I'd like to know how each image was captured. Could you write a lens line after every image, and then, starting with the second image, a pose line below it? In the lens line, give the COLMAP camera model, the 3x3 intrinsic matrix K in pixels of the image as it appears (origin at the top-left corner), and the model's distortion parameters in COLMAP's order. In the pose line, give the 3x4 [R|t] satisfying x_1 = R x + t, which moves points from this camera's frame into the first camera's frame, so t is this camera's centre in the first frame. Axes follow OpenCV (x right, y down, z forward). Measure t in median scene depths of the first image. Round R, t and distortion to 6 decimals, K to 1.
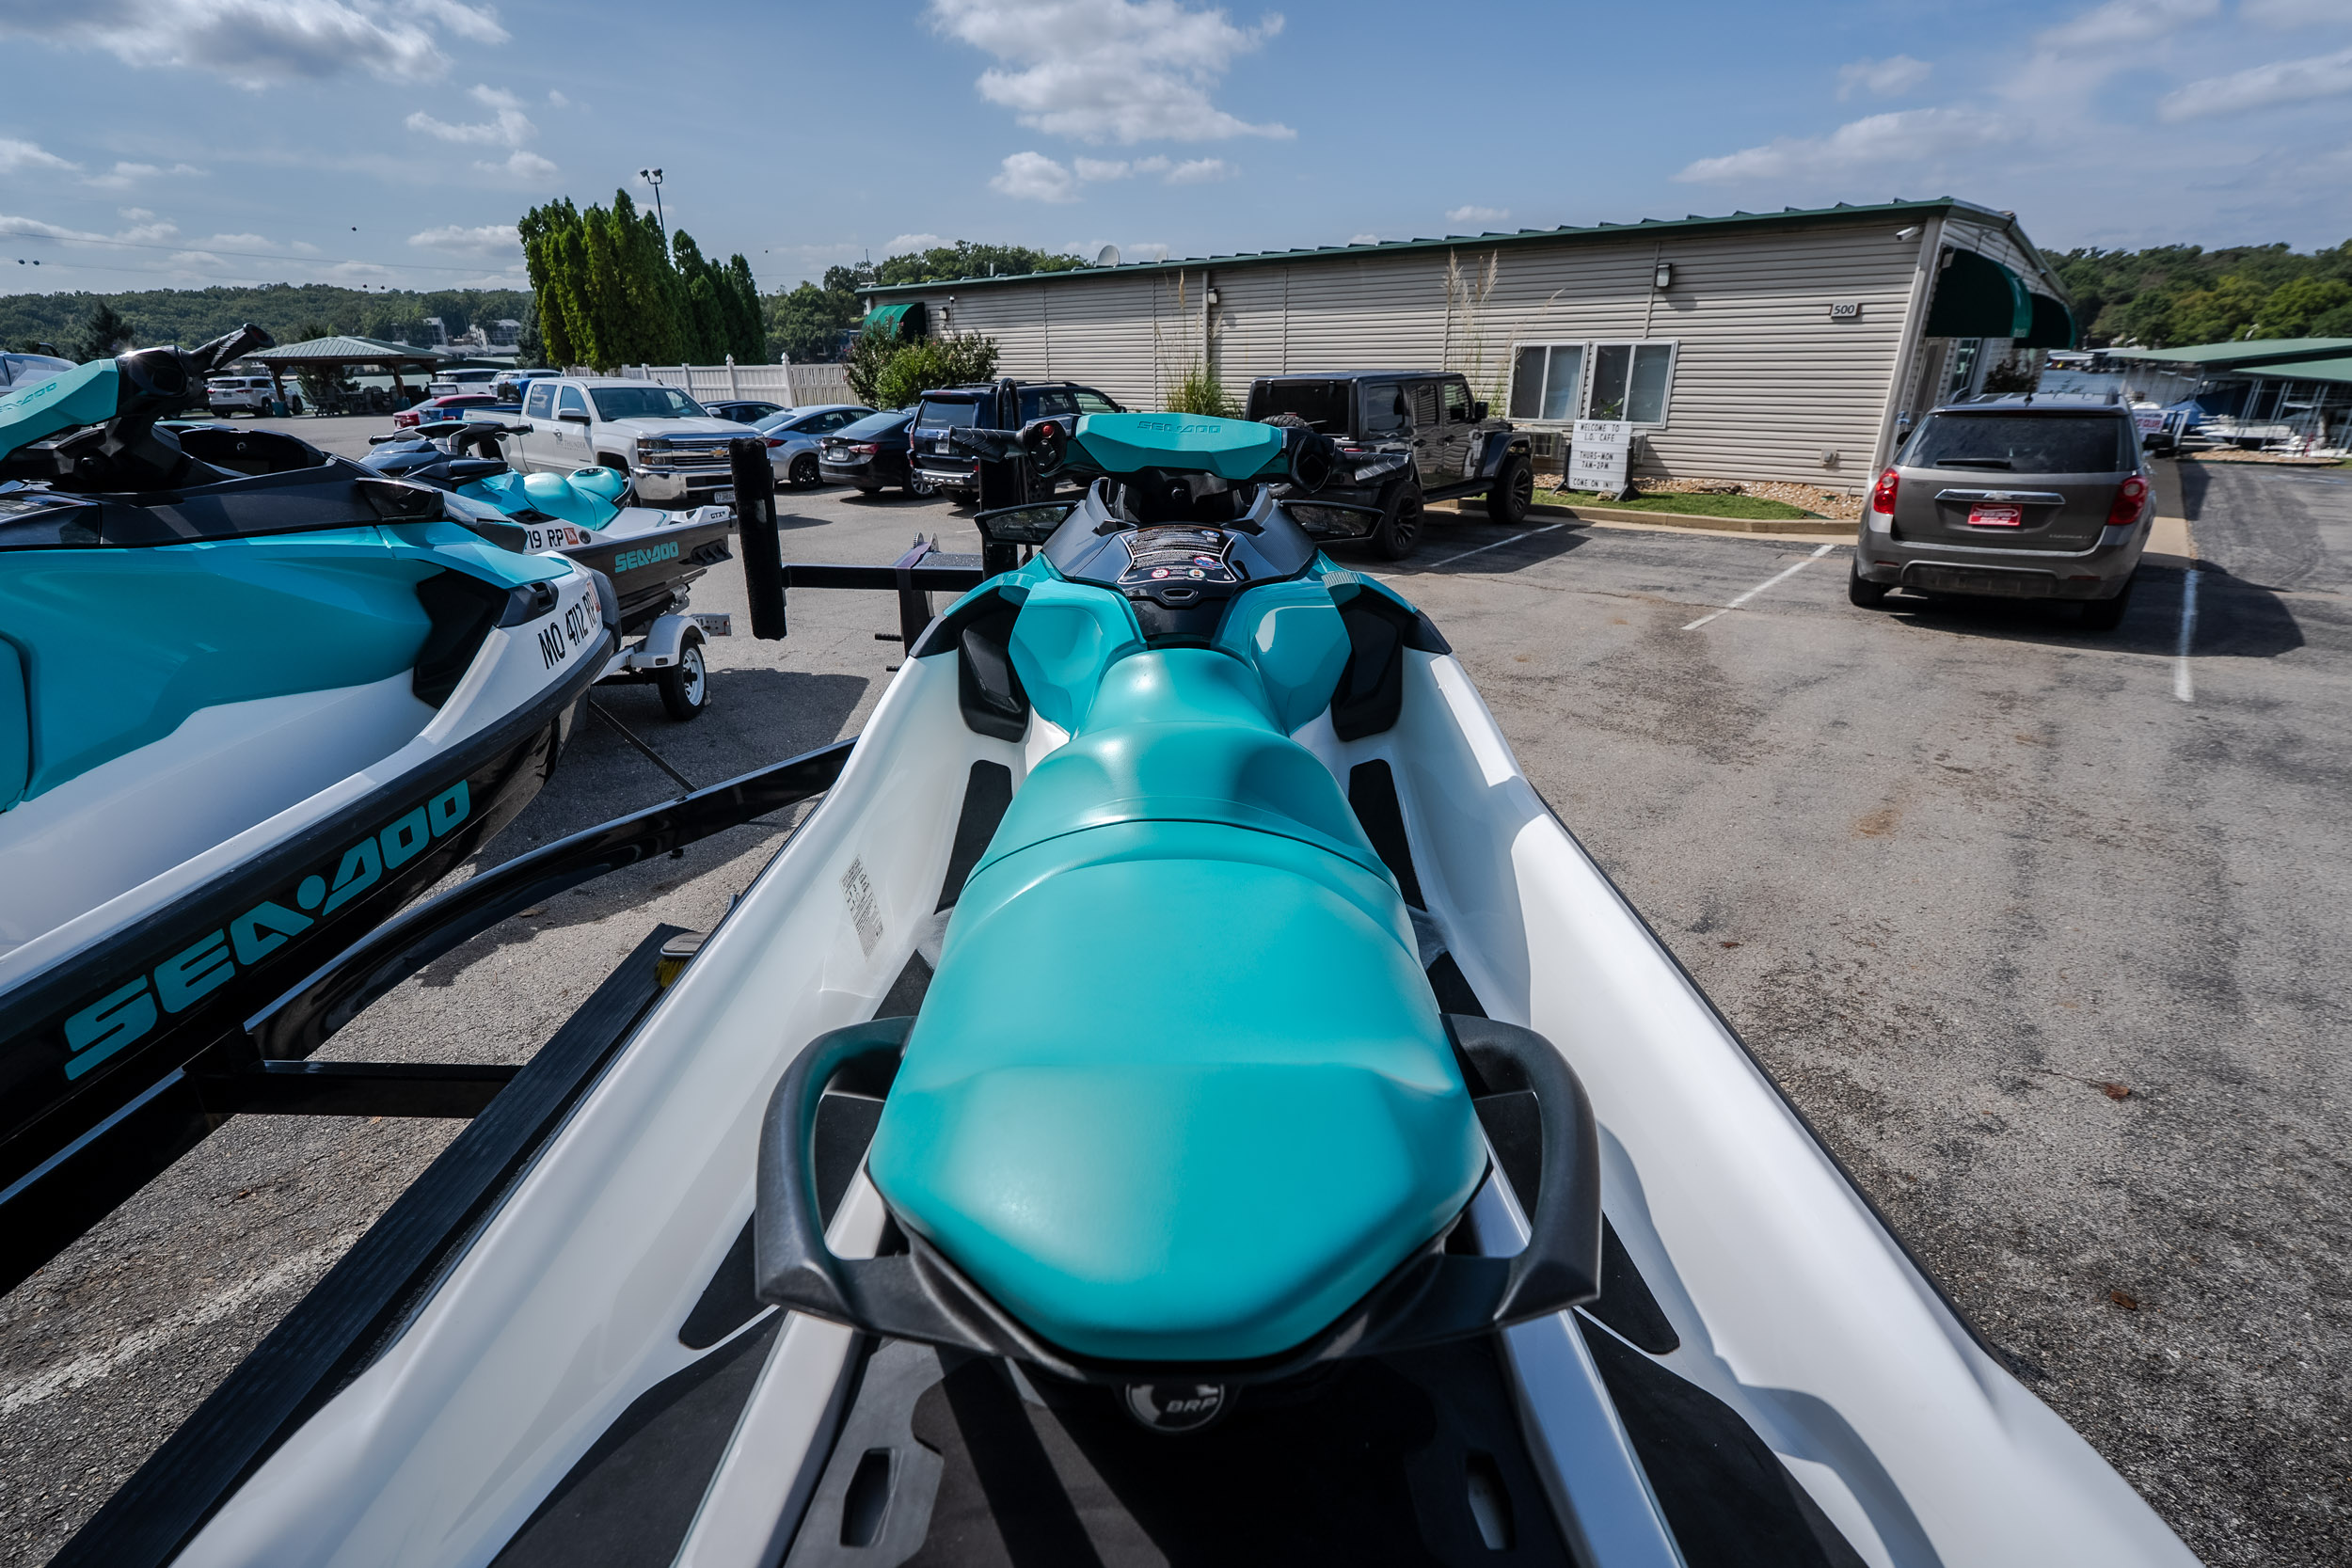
lens RADIAL K [[1058.1, 0, 1149.1], [0, 1058.1, 766.1], [0, 0, 1]] dist [-0.004897, 0.002508]
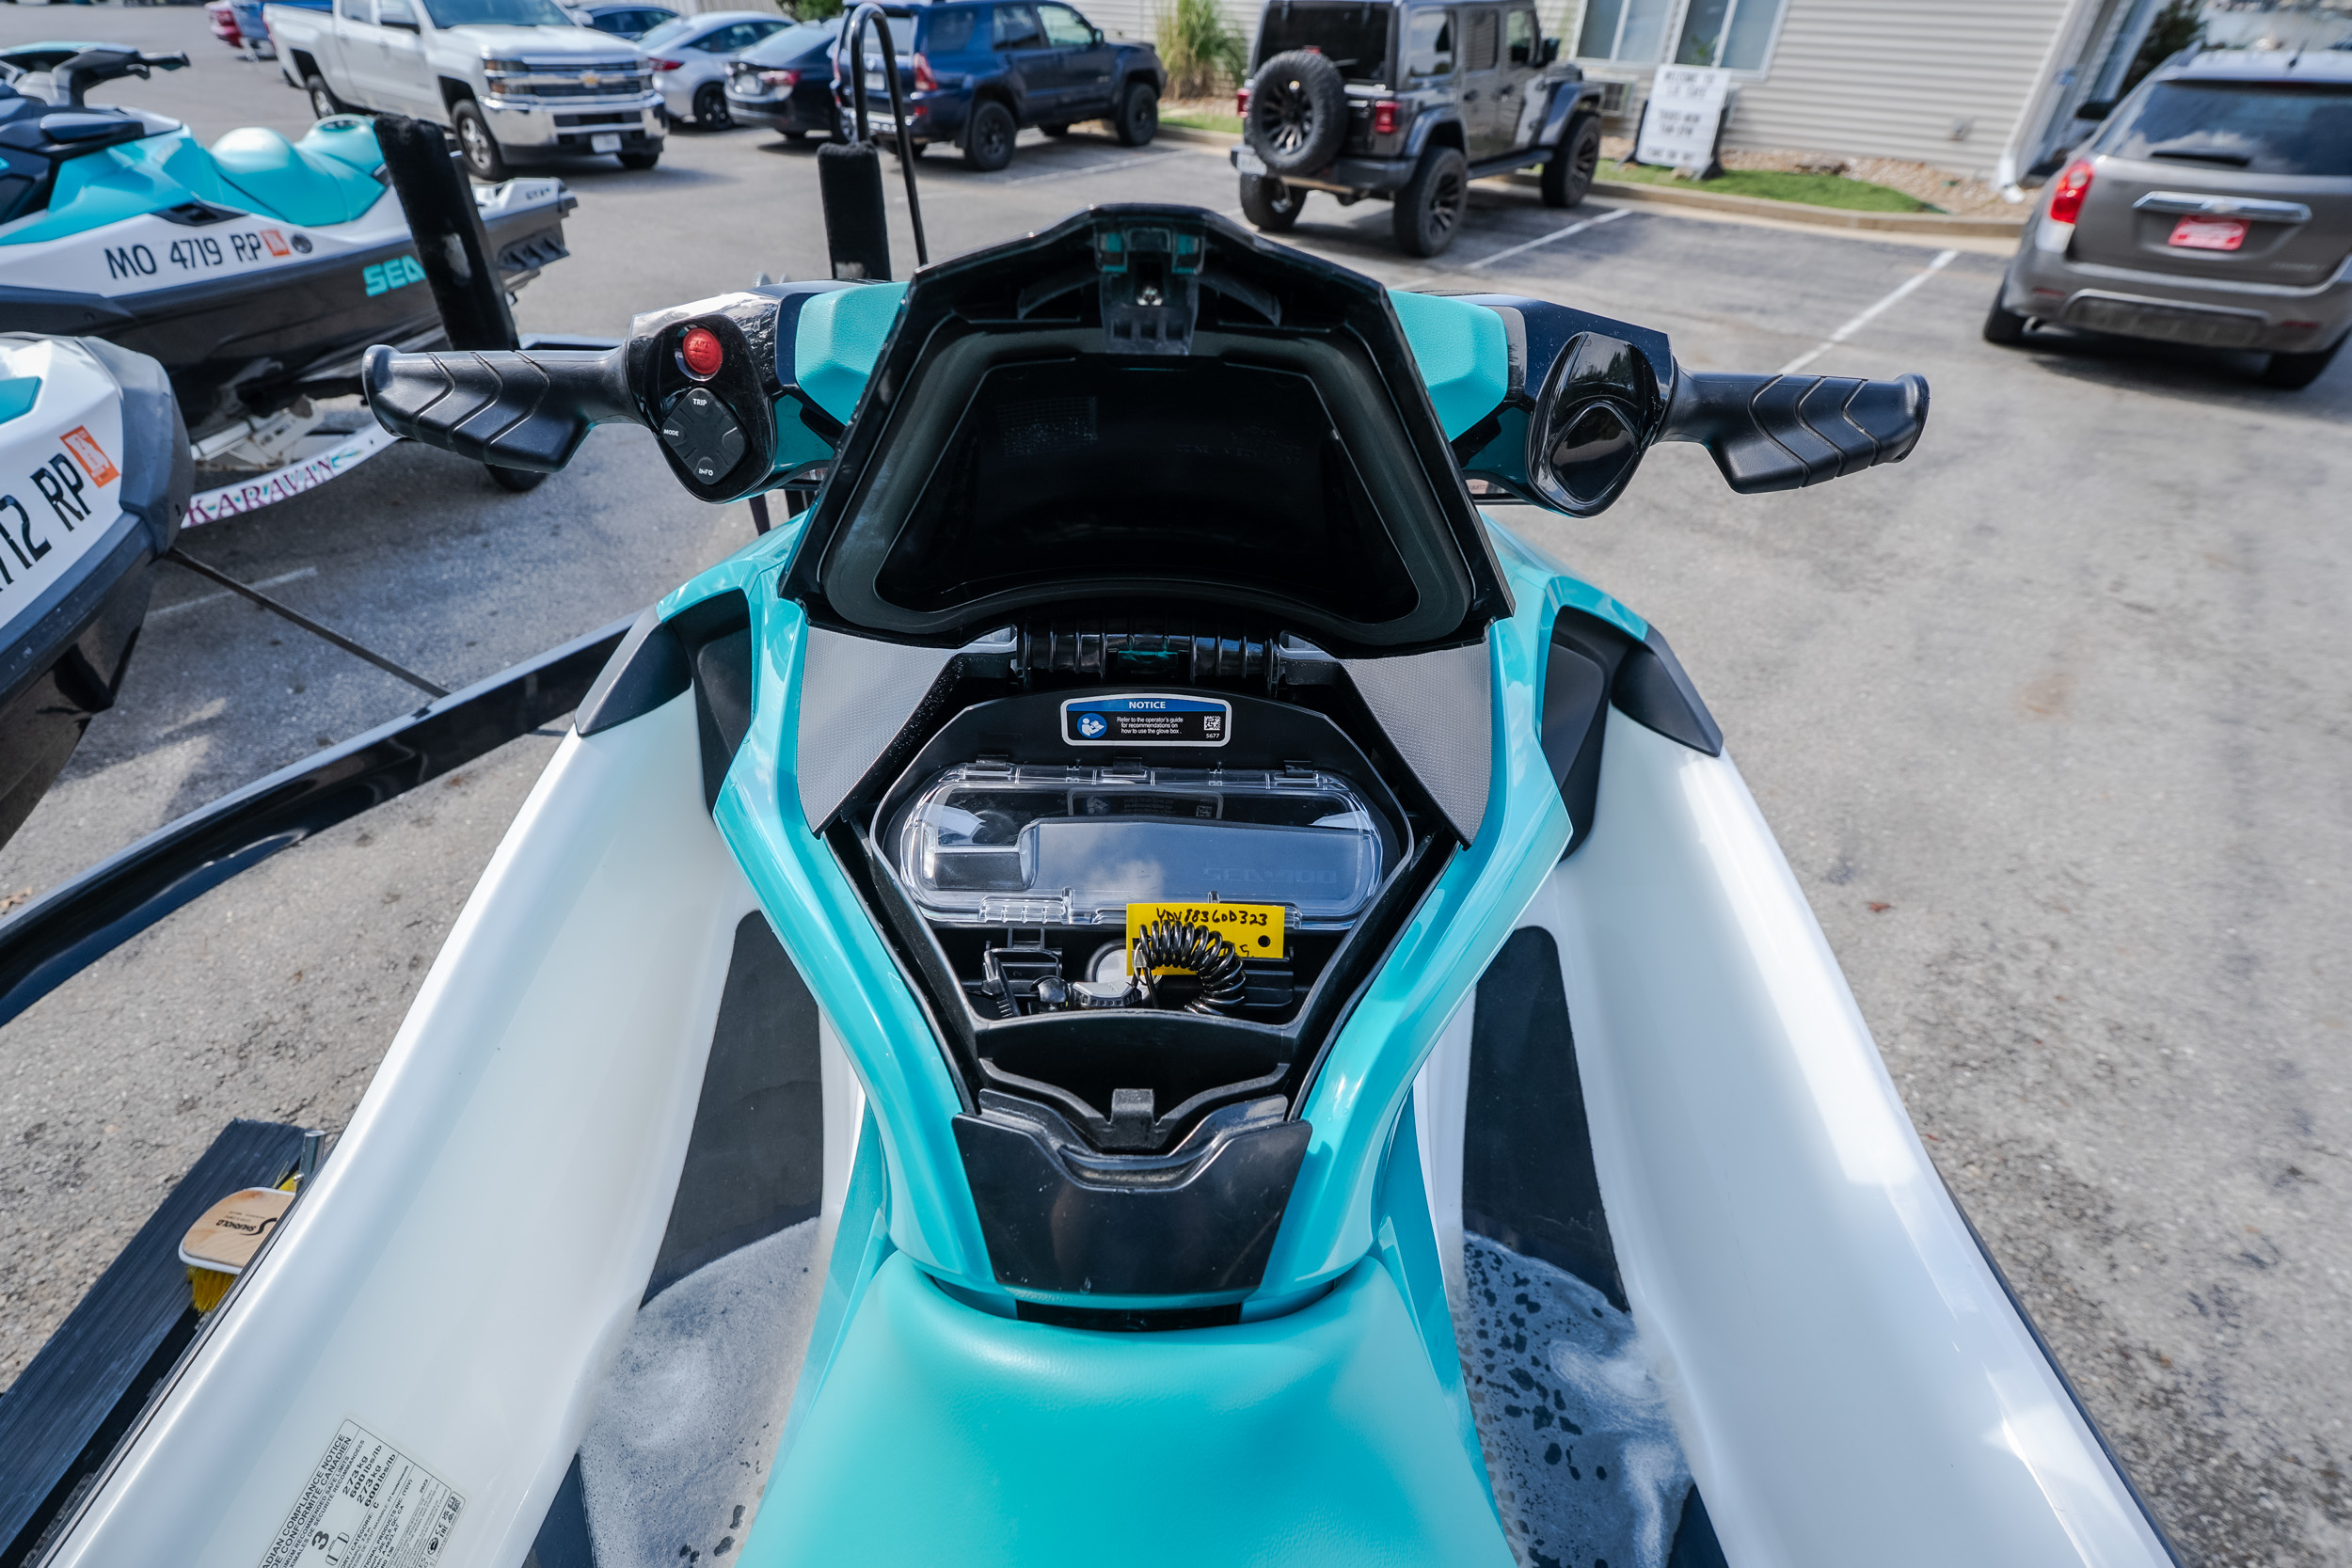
lens RADIAL K [[1058.1, 0, 1151.3], [0, 1058.1, 738.6], [0, 0, 1]] dist [-0.004897, 0.002508]
pose [[0.999582, 0.014688, 0.024905, 0.004804], [-0.020829, 0.963221, 0.267900, -0.072988], [-0.020054, -0.268307, 0.963125, 0.166639]]
